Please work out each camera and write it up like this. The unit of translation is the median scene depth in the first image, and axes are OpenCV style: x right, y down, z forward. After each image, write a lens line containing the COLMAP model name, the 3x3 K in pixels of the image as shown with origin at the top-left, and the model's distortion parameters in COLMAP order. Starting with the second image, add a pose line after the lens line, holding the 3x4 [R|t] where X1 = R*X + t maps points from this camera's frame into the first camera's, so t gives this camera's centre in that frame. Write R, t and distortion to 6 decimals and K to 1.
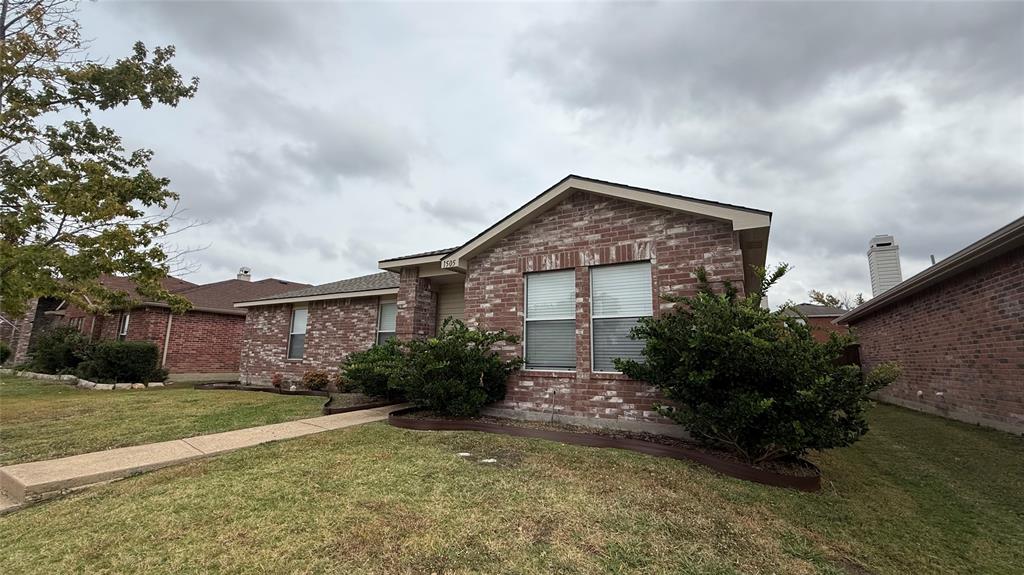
lens RADIAL K [[408.6, 0, 512.0], [0, 408.6, 287.5], [0, 0, 1]] dist [-0.000107, -0.000017]
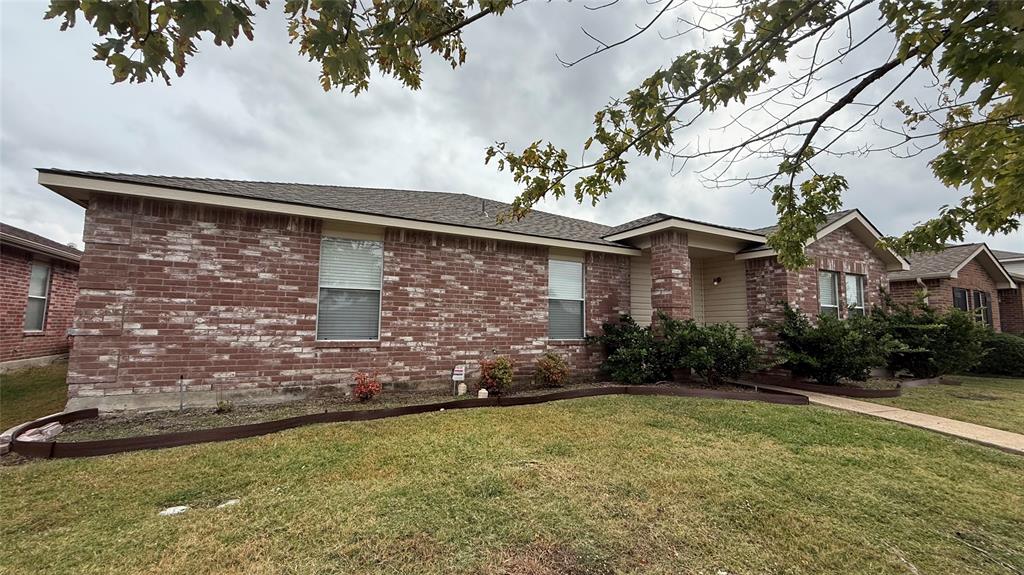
lens RADIAL K [[408.6, 0, 512.0], [0, 408.6, 287.5], [0, 0, 1]] dist [-0.000107, -0.000017]
pose [[0.541506, 0.067876, 0.837952, -0.873818], [-0.147611, 0.988927, 0.015284, 0.080674], [-0.827636, -0.131968, 0.545529, 0.607192]]
